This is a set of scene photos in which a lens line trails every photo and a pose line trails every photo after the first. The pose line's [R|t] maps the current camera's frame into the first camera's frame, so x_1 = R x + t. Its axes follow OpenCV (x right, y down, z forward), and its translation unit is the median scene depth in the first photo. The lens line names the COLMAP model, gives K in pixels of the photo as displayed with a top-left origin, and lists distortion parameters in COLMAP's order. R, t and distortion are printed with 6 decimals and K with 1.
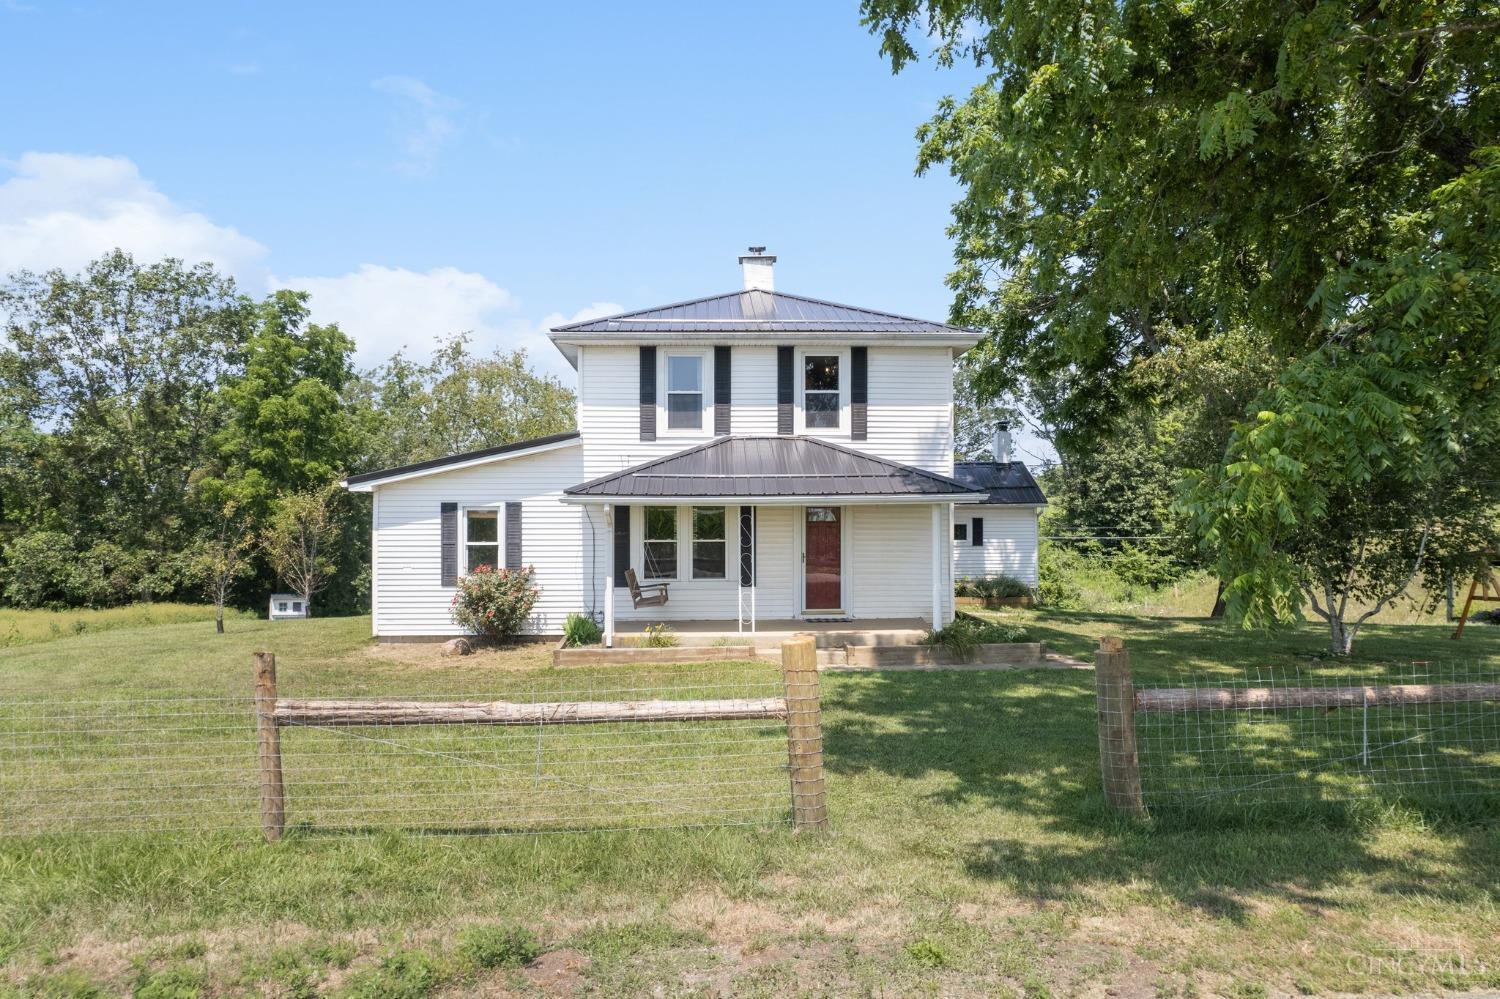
lens RADIAL K [[940.8, 0, 755.8], [0, 940.8, 495.4], [0, 0, 1]] dist [-0.052419, 0.036291]
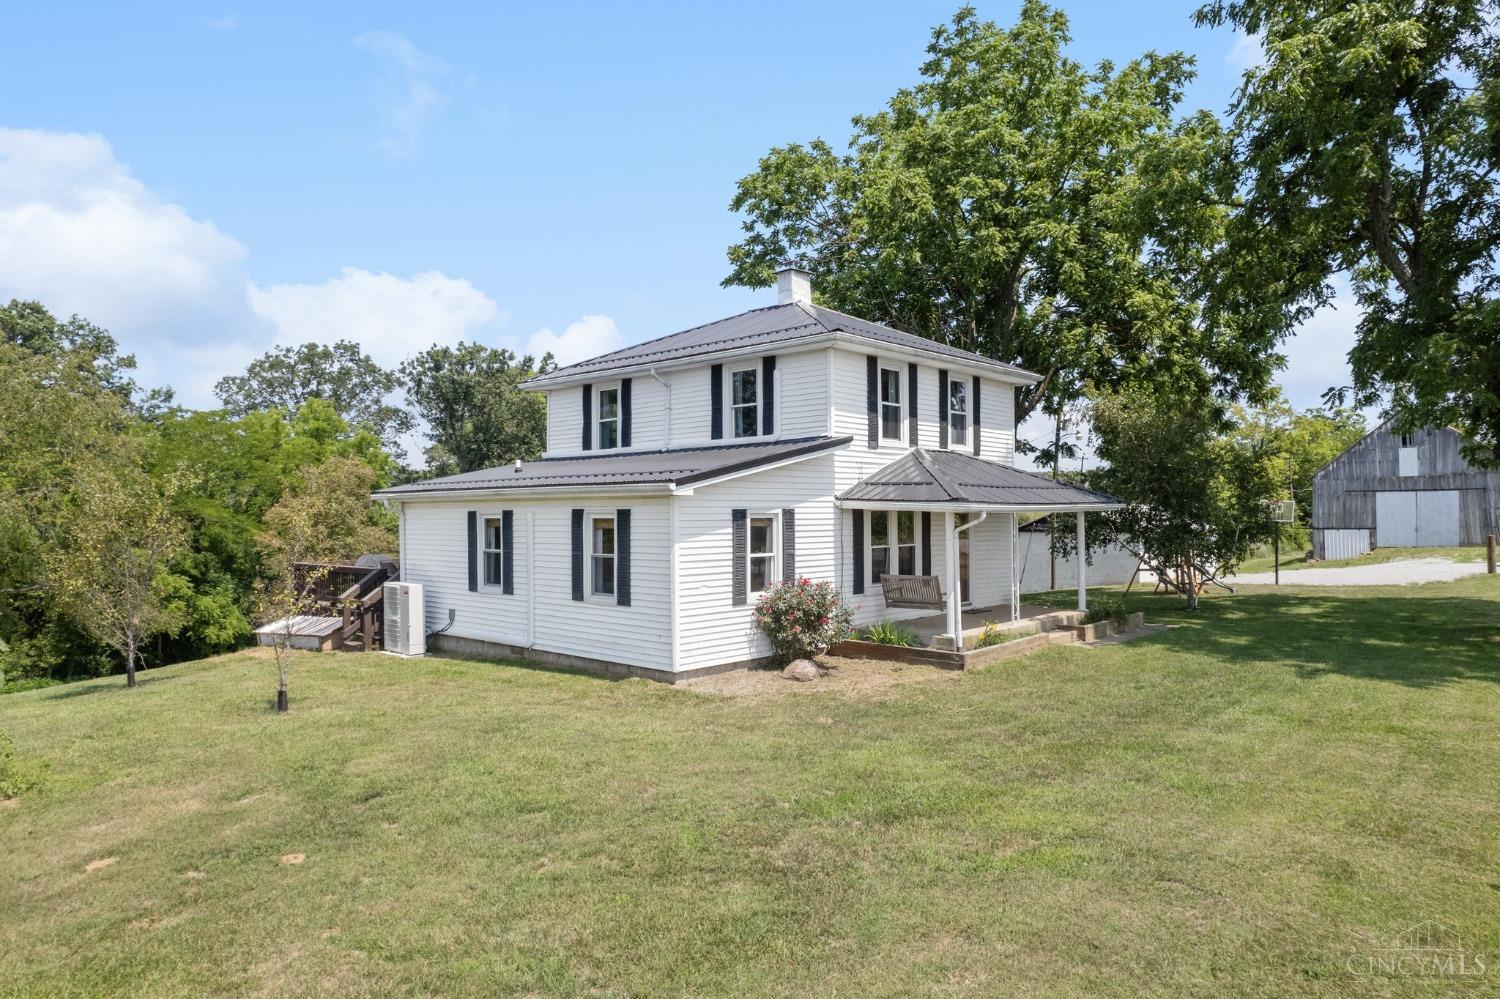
lens RADIAL K [[940.8, 0, 747.3], [0, 940.8, 510.2], [0, 0, 1]] dist [-0.052419, 0.036291]
pose [[0.718875, -0.001344, 0.695138, -0.920497], [0.009765, 0.999919, -0.008166, 0.015499], [-0.695071, 0.012658, 0.718830, 0.359517]]
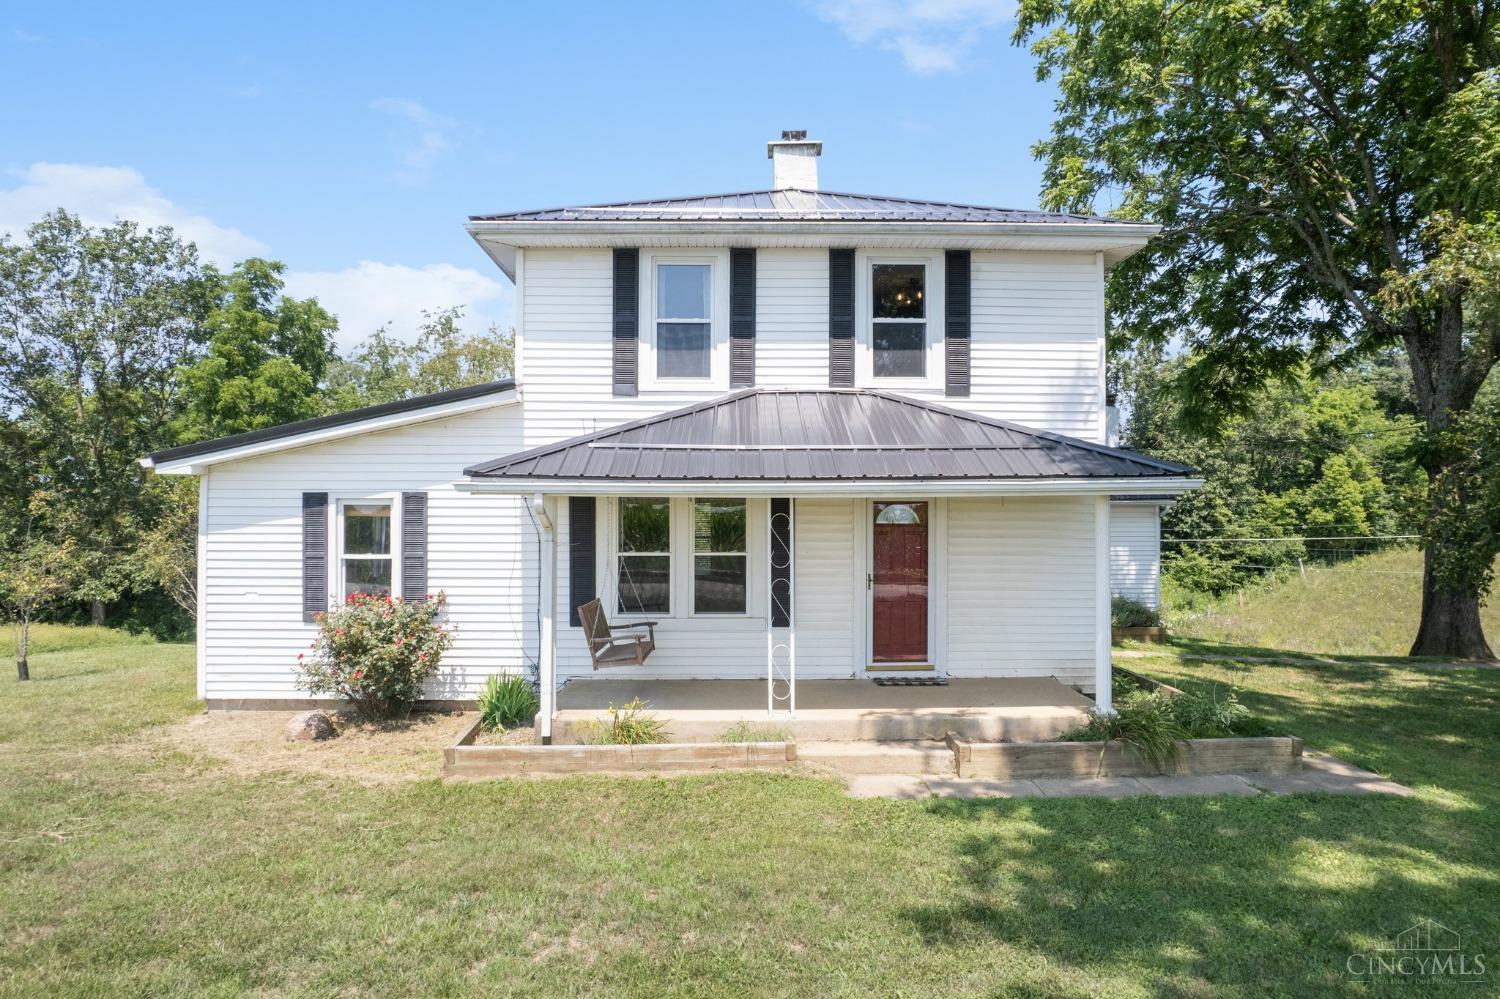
lens RADIAL K [[1009.4, 0, 754.8], [0, 1009.4, 495.8], [0, 0, 1]] dist [-0.029821, -0.002478]
pose [[0.999587, 0.003247, -0.028548, -0.007251], [-0.003166, 0.999991, 0.002871, 0.006887], [0.028557, -0.002779, 0.999588, 0.318531]]
